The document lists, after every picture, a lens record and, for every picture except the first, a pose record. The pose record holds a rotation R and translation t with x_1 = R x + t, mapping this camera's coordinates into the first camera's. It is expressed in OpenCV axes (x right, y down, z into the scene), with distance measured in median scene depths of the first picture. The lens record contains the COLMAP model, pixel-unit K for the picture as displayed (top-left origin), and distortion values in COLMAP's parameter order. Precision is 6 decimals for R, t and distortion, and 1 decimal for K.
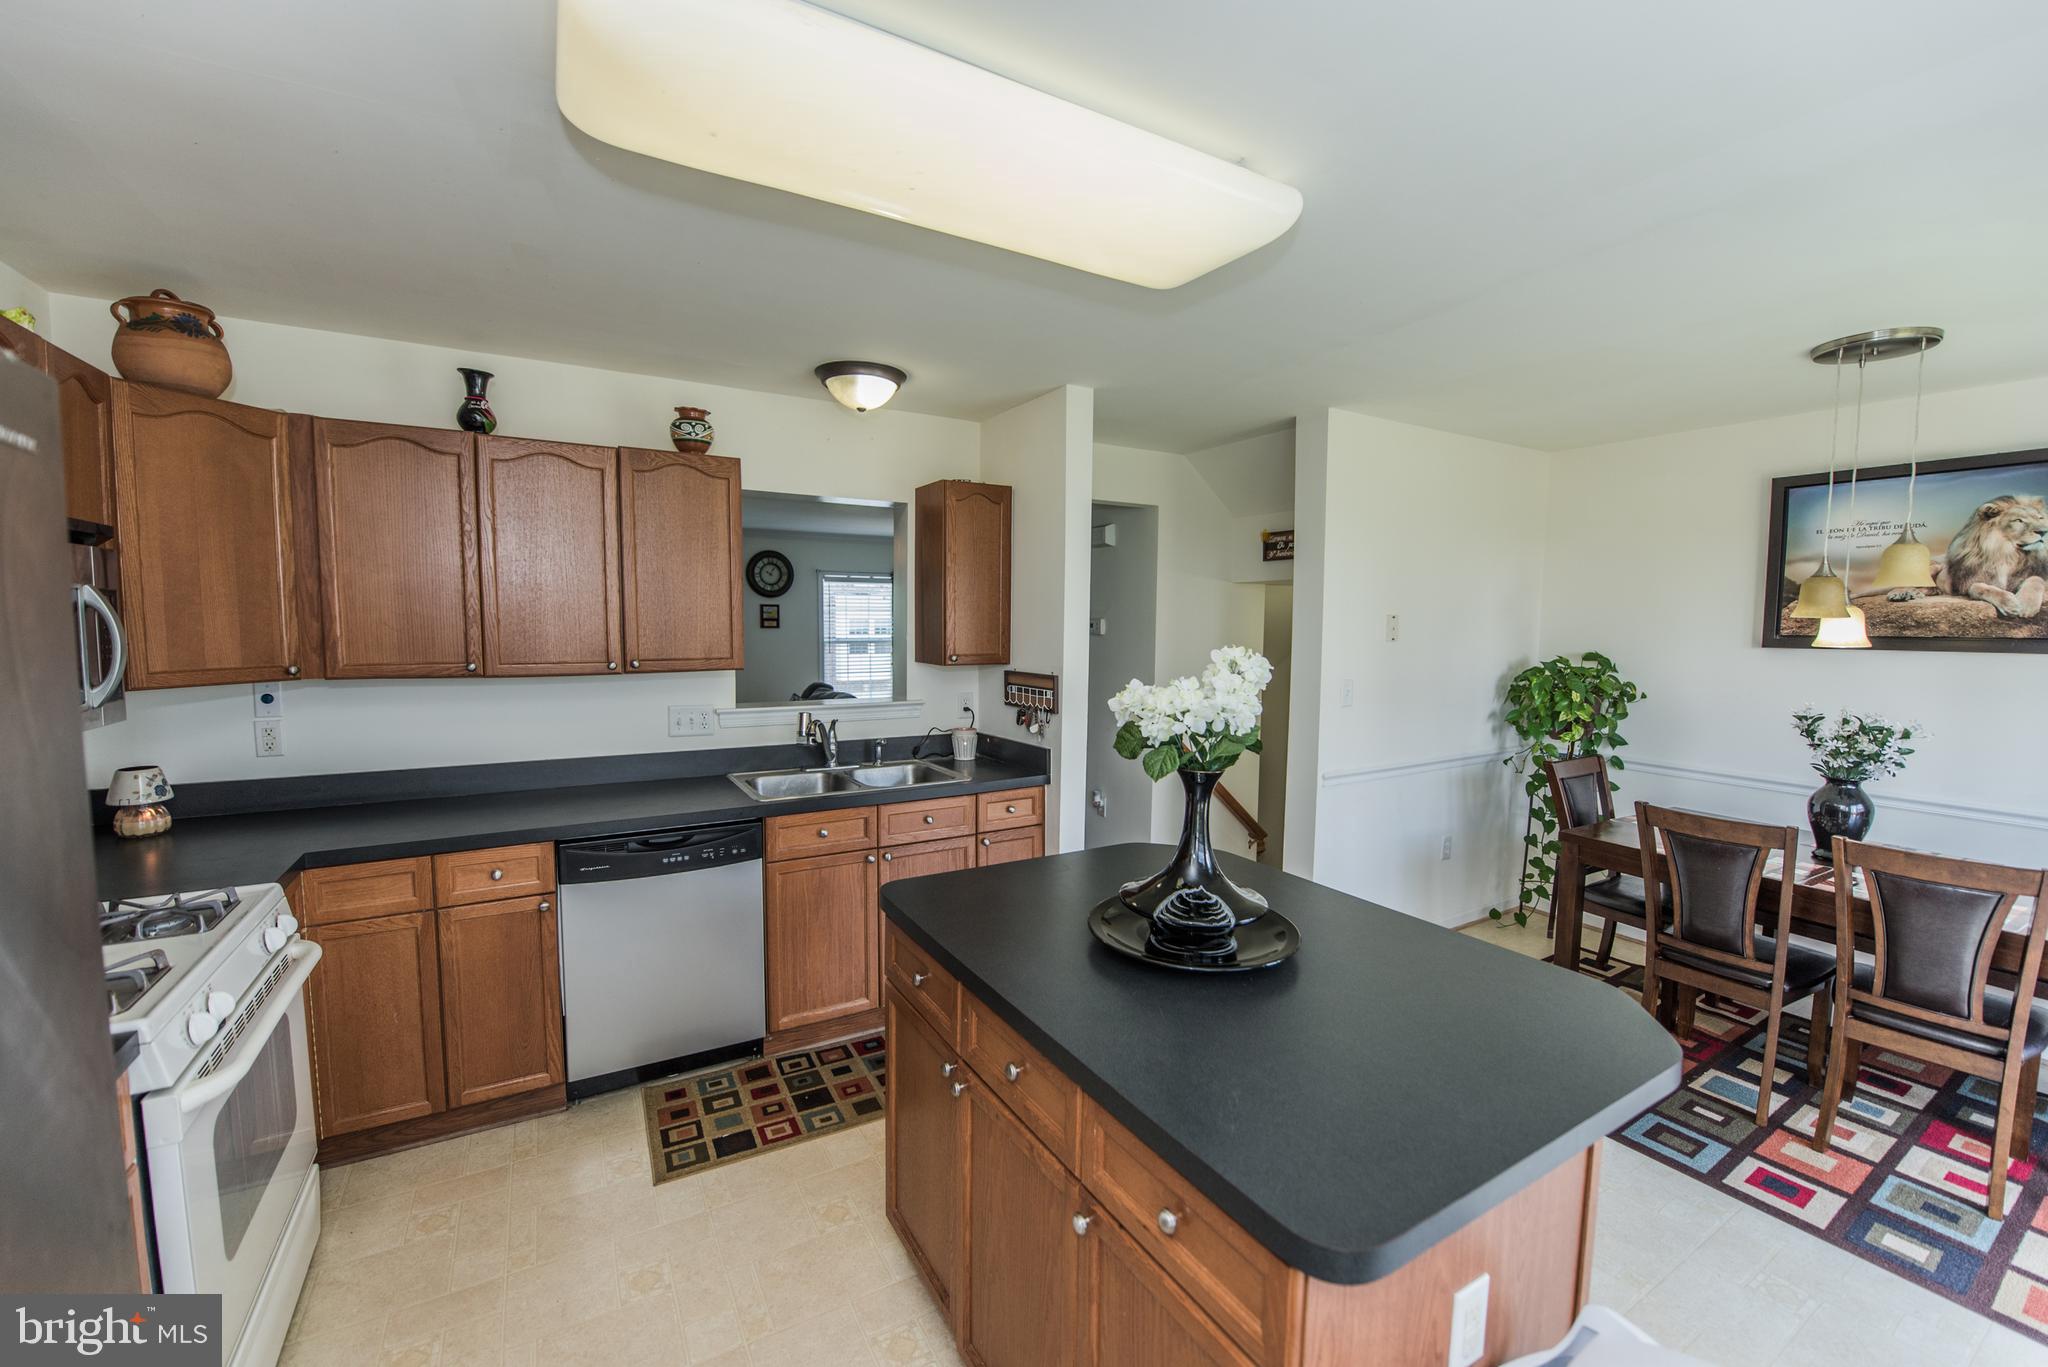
lens RADIAL K [[820.3, 0, 1041.4], [0, 820.3, 680.4], [0, 0, 1]] dist [-0.020575, -0.000525]
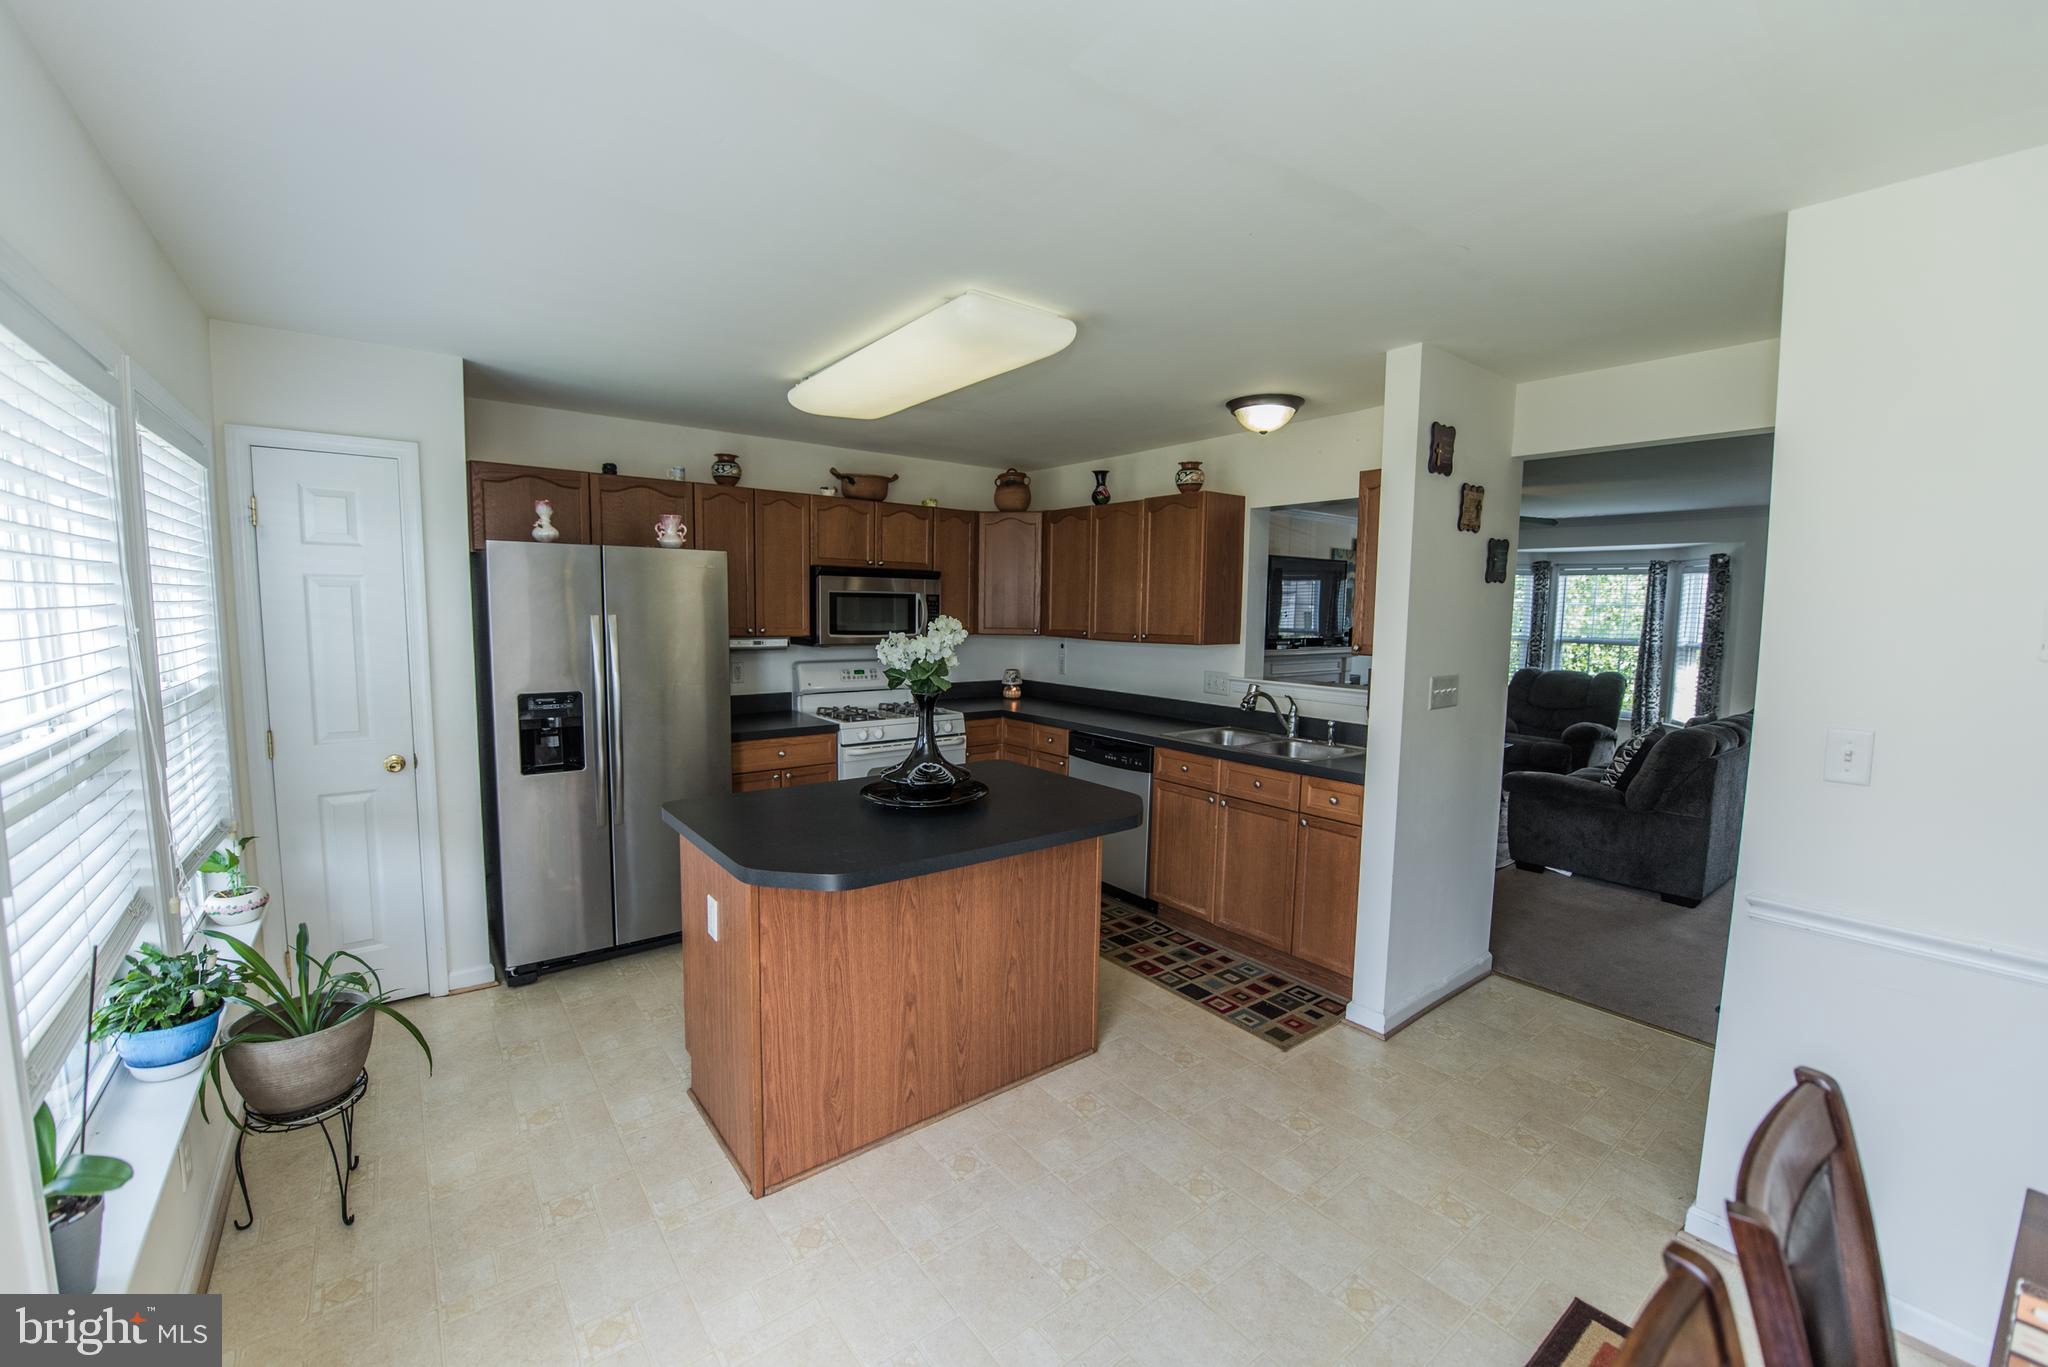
lens RADIAL K [[820.3, 0, 1021.6], [0, 820.3, 693.0], [0, 0, 1]] dist [-0.020575, -0.000525]
pose [[0.114695, 0.099852, -0.988370, 0.999000], [-0.087746, 0.992065, 0.090043, -0.033005], [0.989518, 0.076398, 0.122547, 0.559741]]
